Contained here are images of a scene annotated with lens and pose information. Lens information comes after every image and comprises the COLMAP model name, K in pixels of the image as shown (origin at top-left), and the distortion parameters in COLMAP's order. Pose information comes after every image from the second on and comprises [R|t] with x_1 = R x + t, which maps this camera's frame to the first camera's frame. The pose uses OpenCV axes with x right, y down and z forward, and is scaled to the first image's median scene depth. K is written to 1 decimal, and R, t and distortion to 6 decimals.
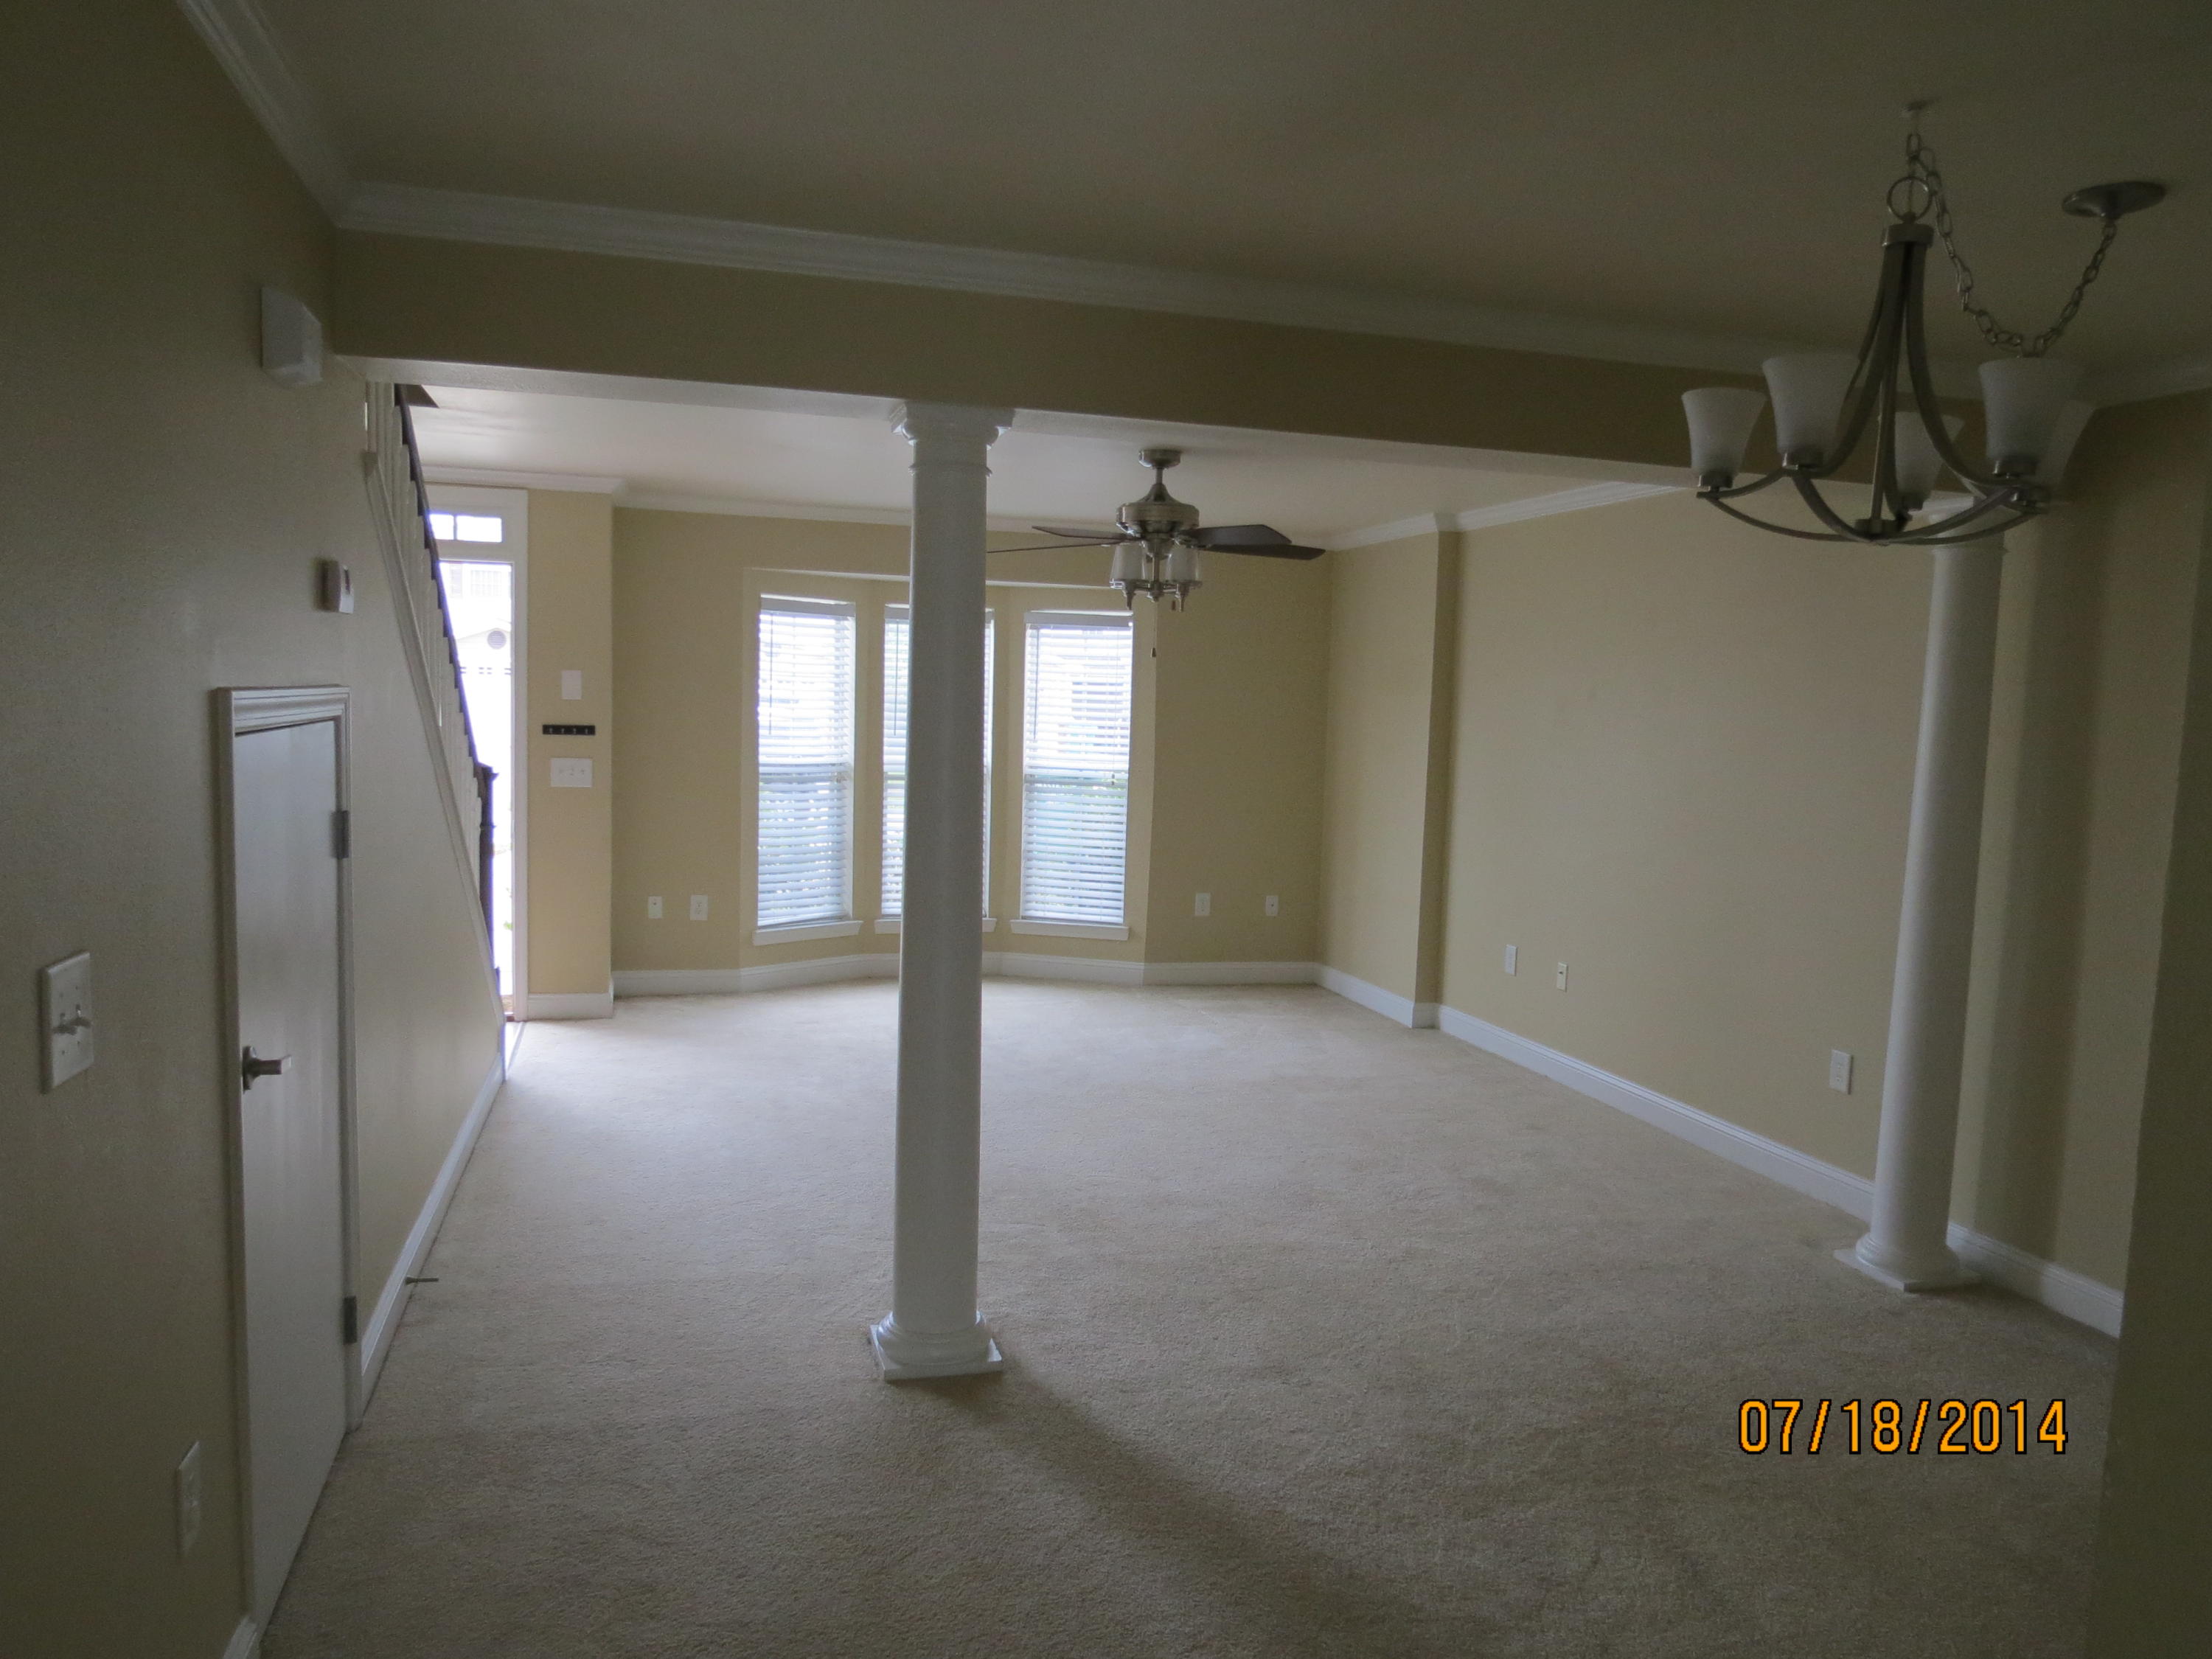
lens RADIAL K [[1540.8, 0, 1106.9], [0, 1540.8, 812.8], [0, 0, 1]] dist [-0.035974, 0.007940]
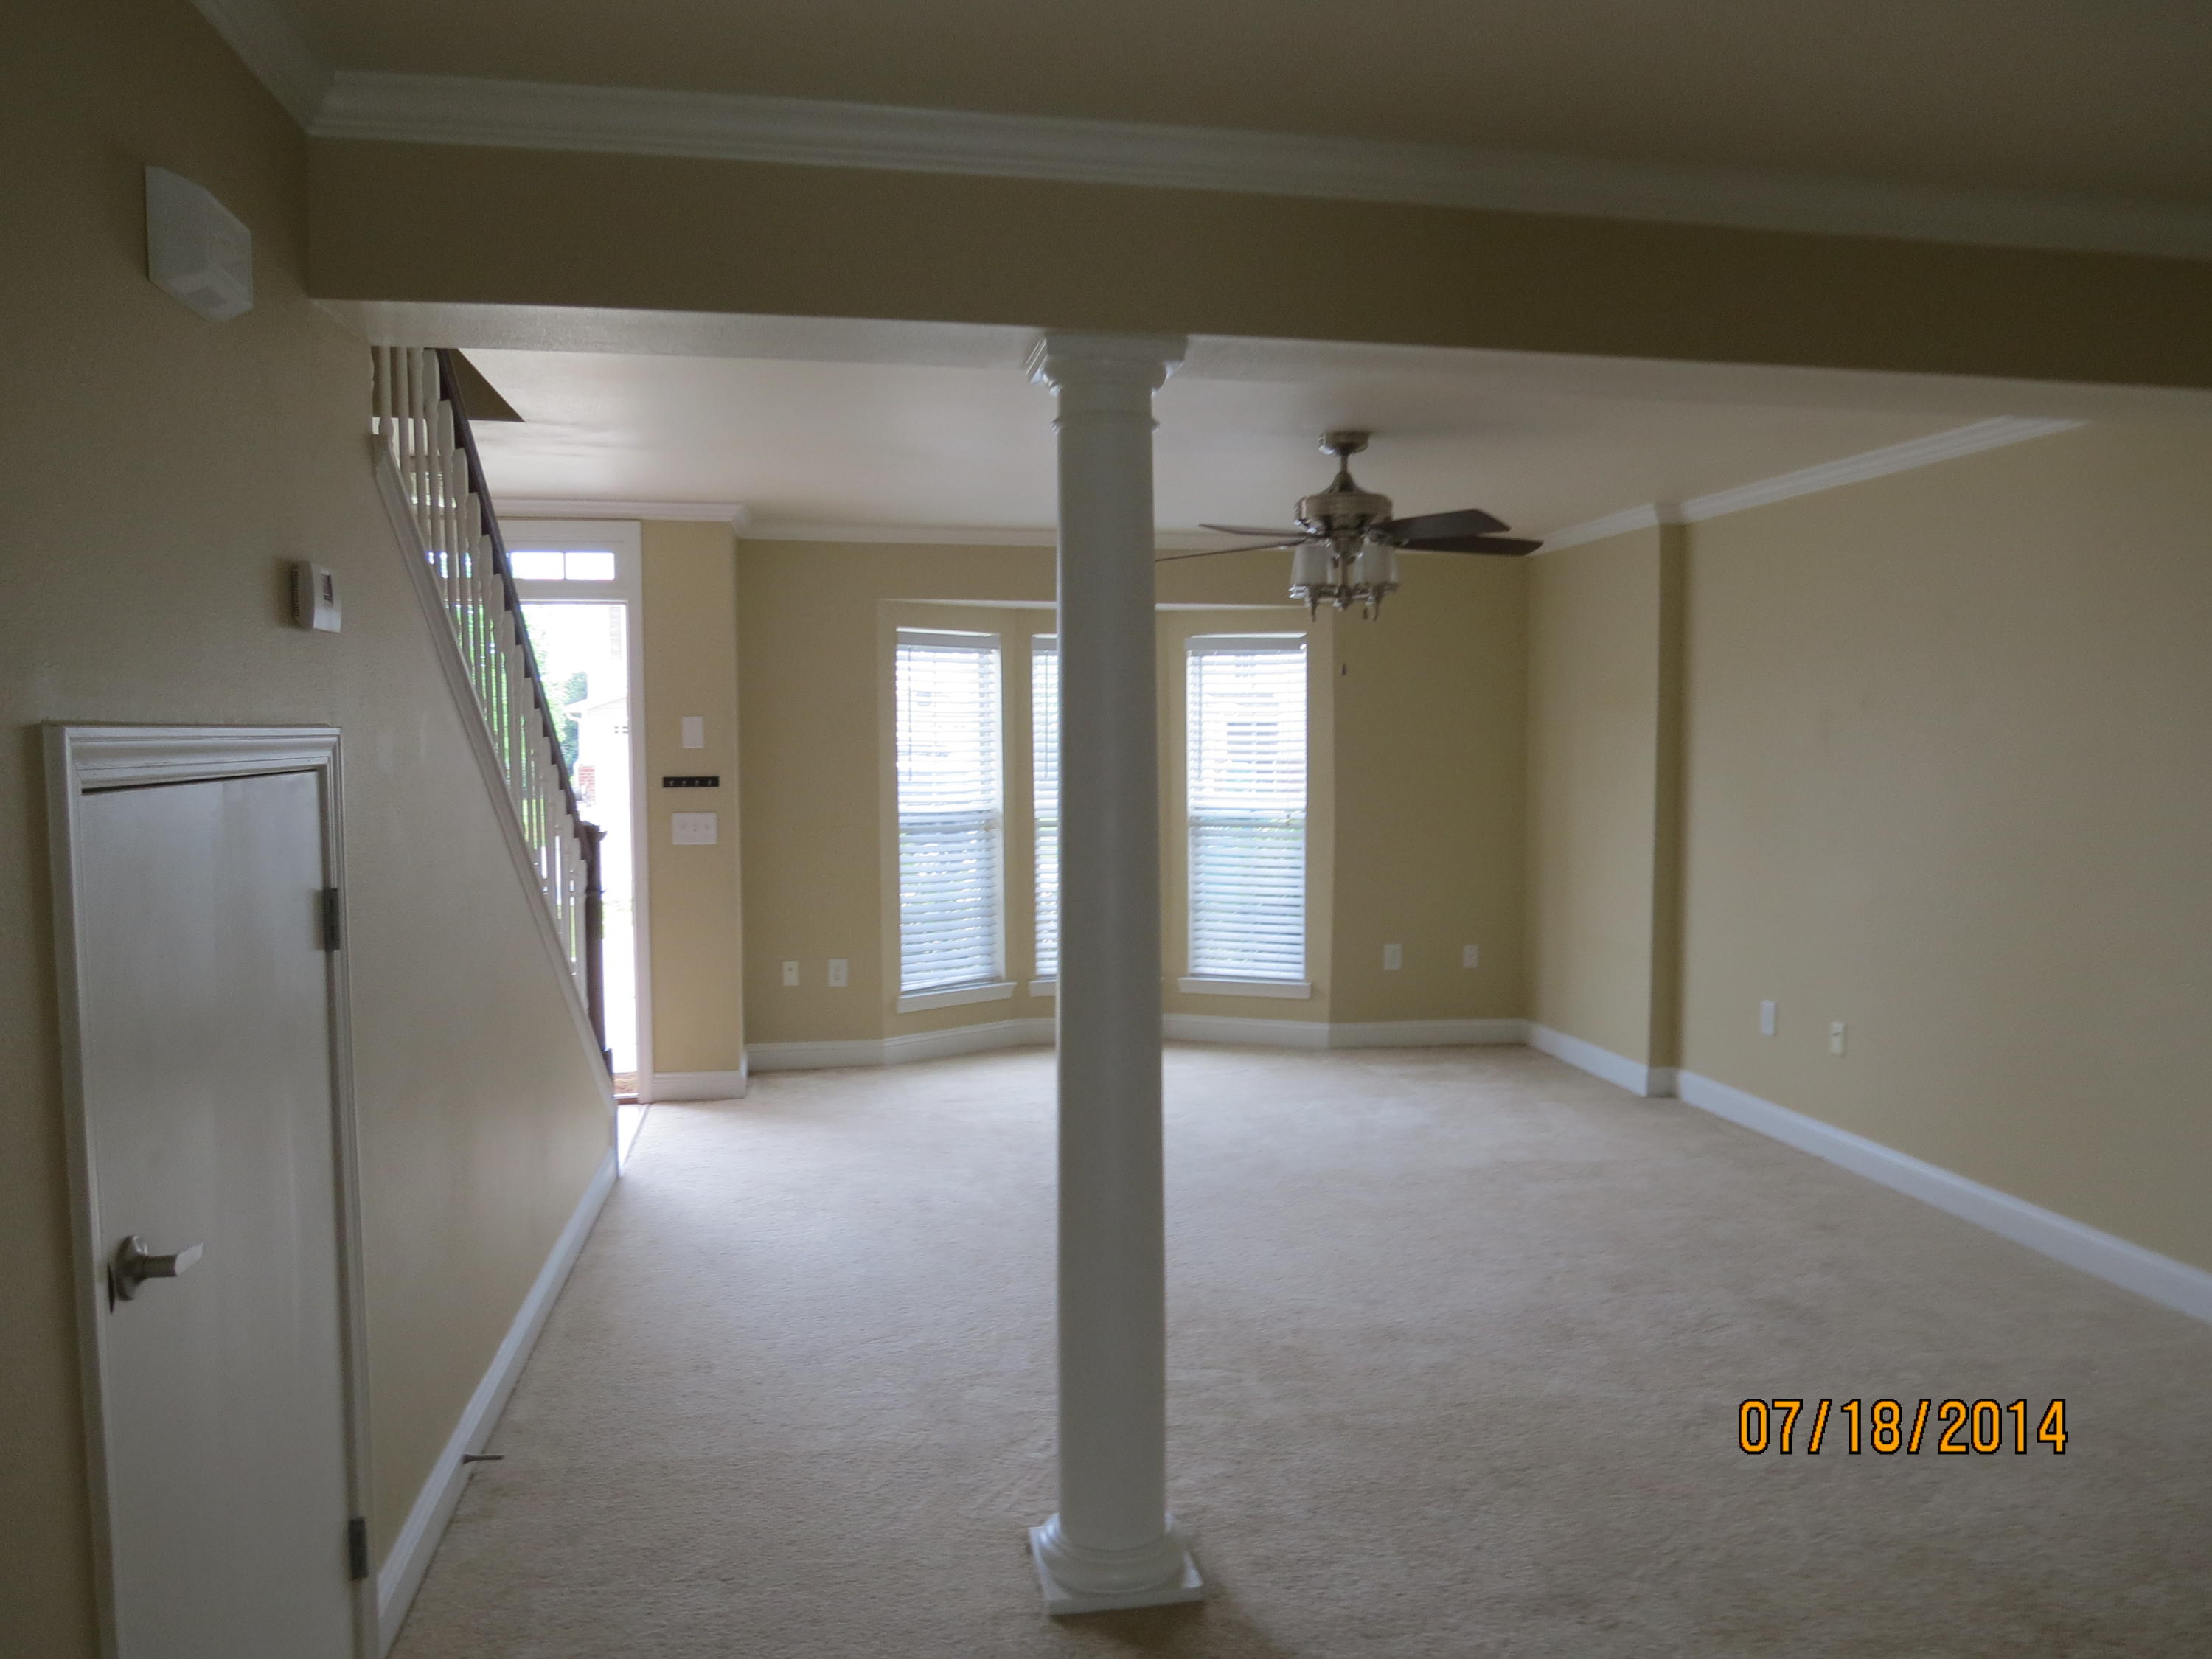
lens RADIAL K [[1540.8, 0, 1106.5], [0, 1540.8, 821.9], [0, 0, 1]] dist [-0.035974, 0.007940]
pose [[0.994650, -0.027761, -0.099506, -0.014702], [0.025618, 0.999413, -0.022758, -0.003187], [0.100080, 0.020087, 0.994777, 0.115940]]
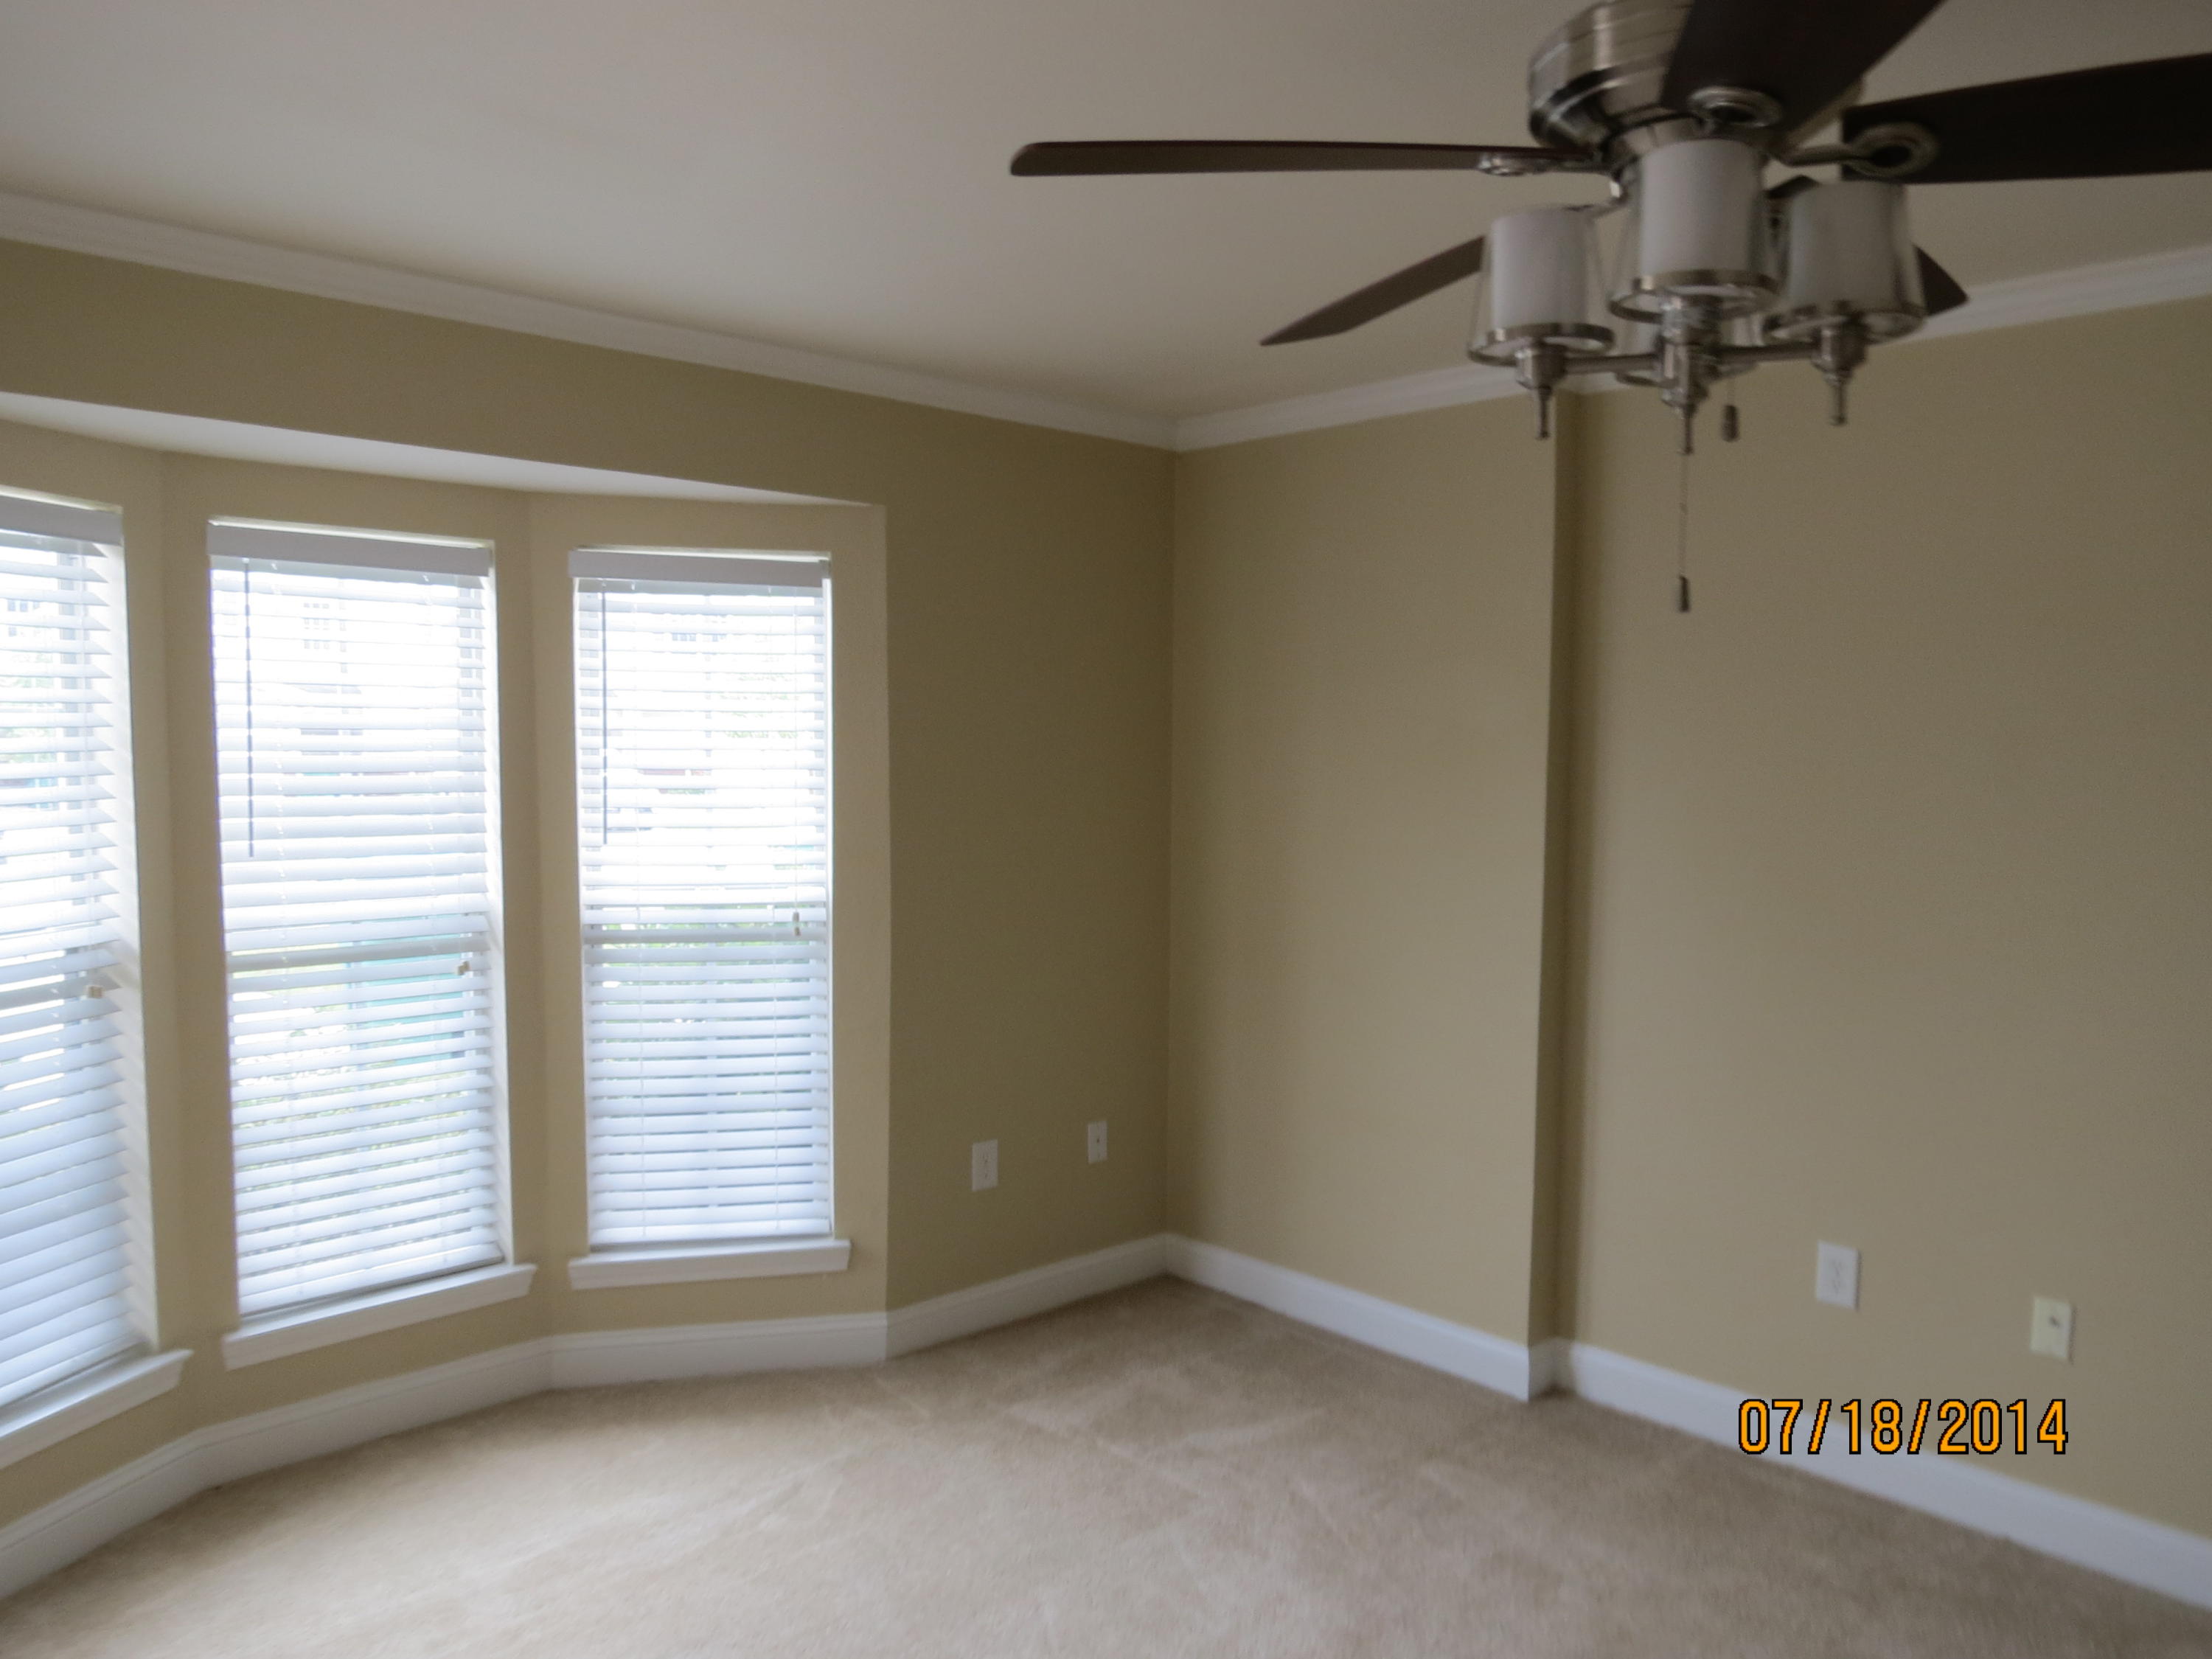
lens RADIAL K [[1540.8, 0, 1107.0], [0, 1540.8, 831.5], [0, 0, 1]] dist [-0.035974, 0.007940]
pose [[0.887494, -0.052093, 0.457866, -0.146808], [0.053832, 0.998507, 0.009261, -0.058388], [-0.457665, 0.016428, 0.888973, 0.670480]]
